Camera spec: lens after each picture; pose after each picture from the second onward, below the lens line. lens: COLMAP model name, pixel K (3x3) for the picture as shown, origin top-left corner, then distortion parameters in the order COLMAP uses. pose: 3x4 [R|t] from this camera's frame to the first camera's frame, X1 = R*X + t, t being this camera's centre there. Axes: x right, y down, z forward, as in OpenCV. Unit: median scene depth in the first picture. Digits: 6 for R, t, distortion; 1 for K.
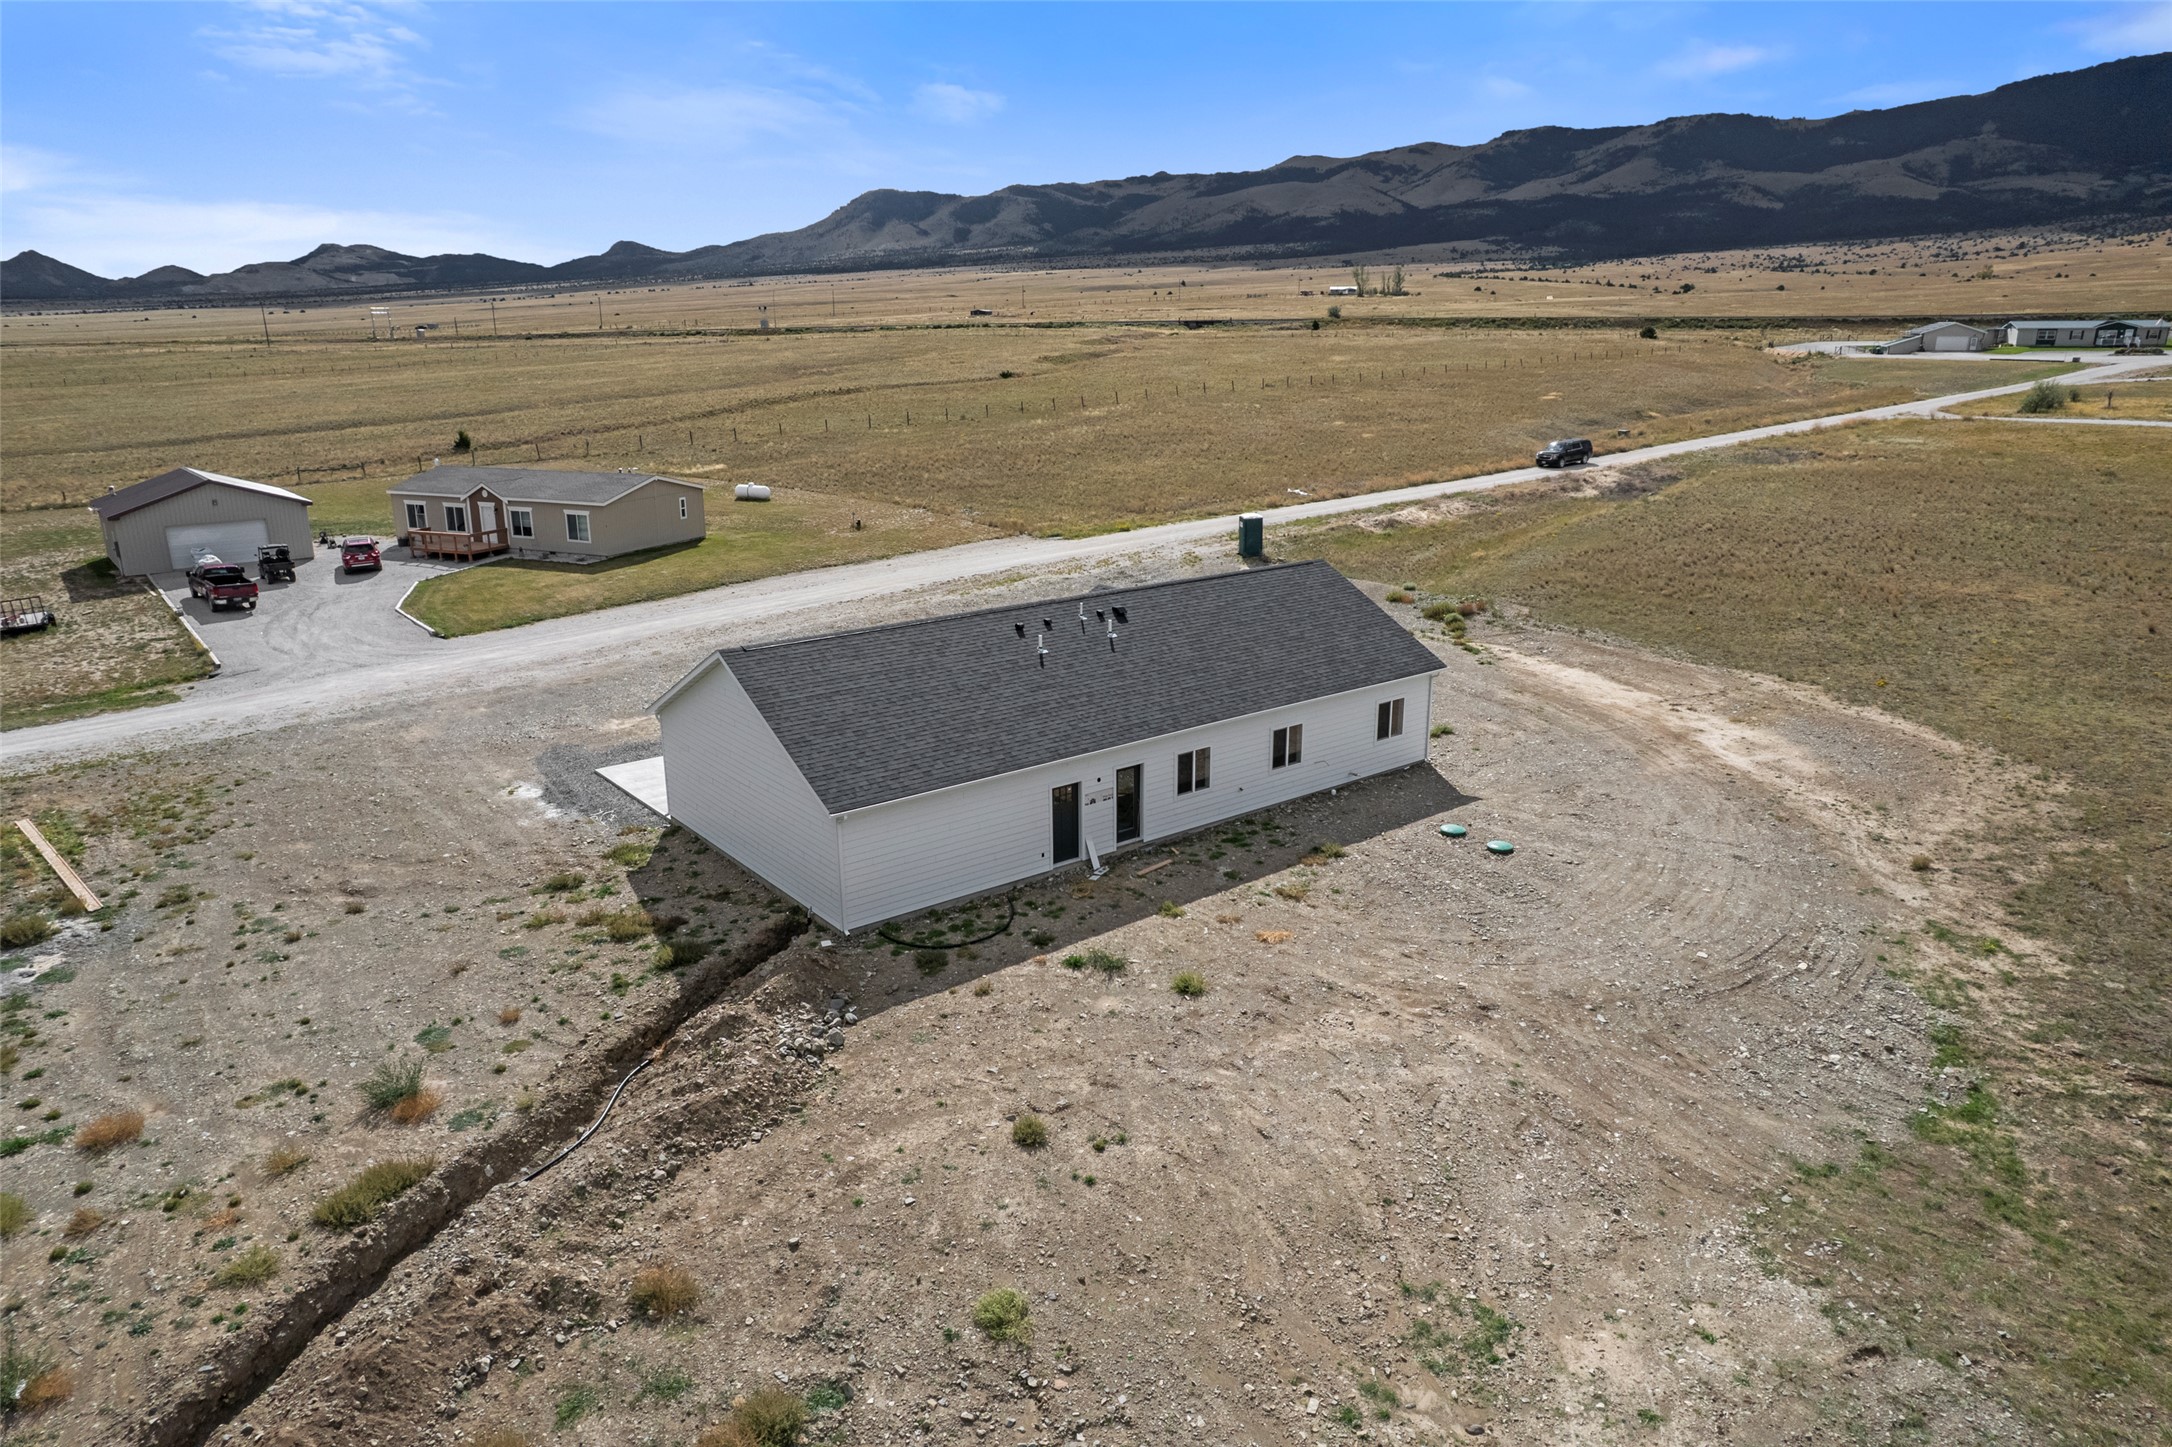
lens RADIAL K [[1392.4, 0, 1090.3], [0, 1392.4, 729.1], [0, 0, 1]] dist [-0.086005, 0.076456]
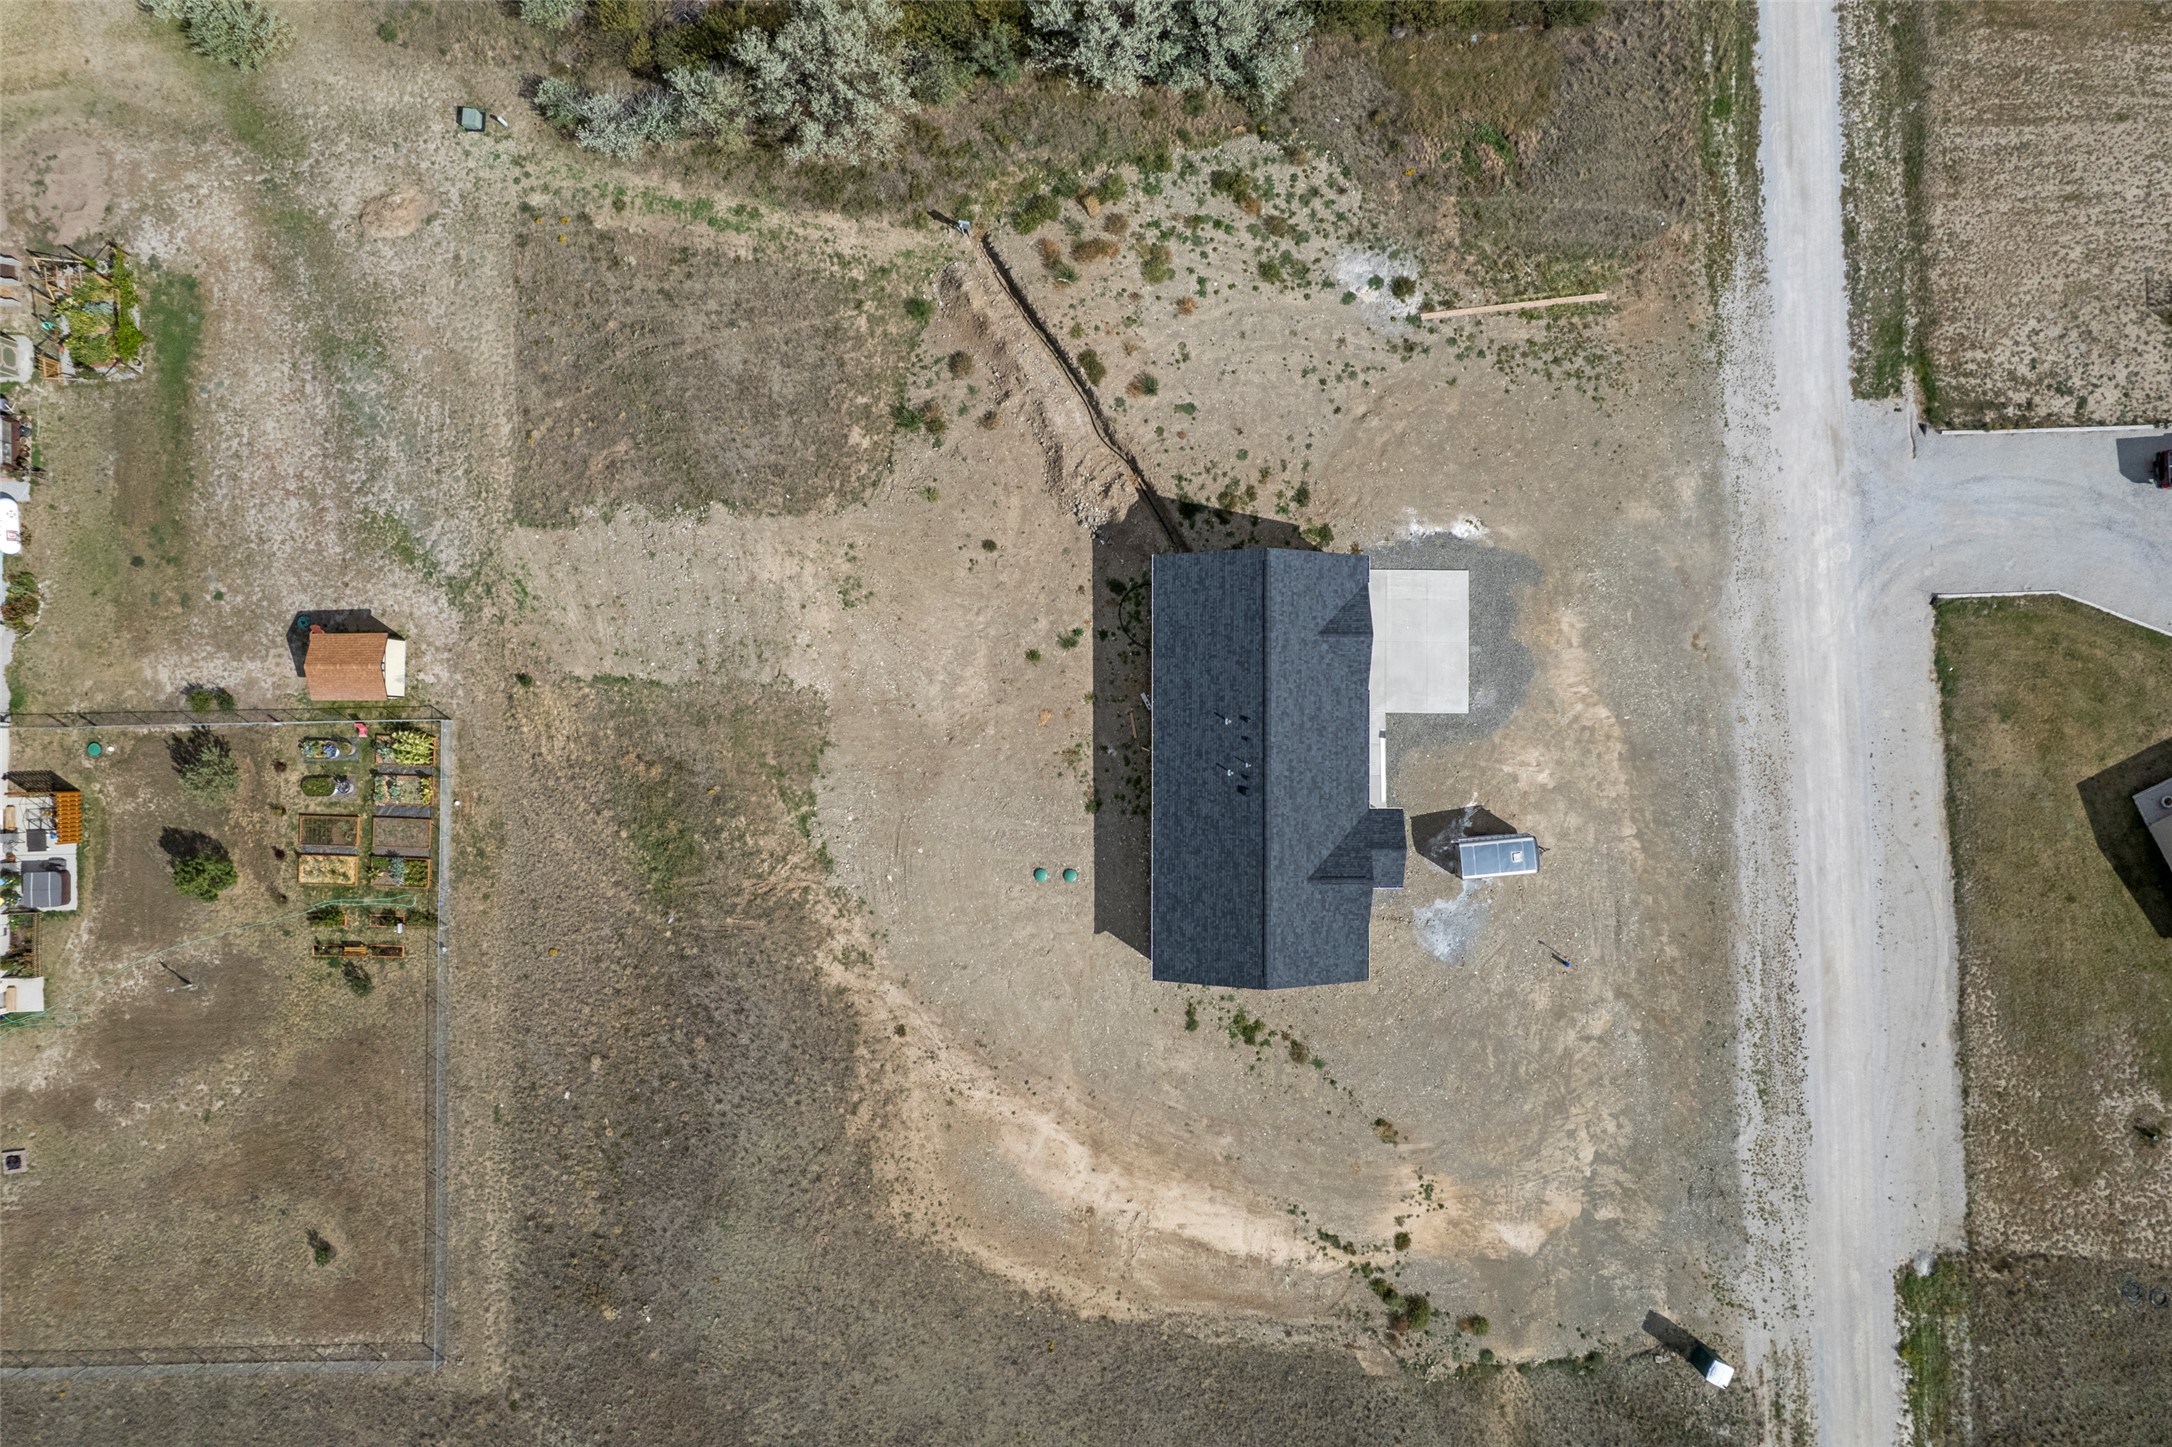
lens RADIAL K [[1392.4, 0, 1090.3], [0, 1392.4, 729.1], [0, 0, 1]] dist [-0.086005, 0.076456]
pose [[-0.622804, 0.782367, 0.004221, 0.085829], [-0.205135, -0.168500, 0.964120, -1.965414], [0.755007, 0.599592, 0.265433, 0.428615]]
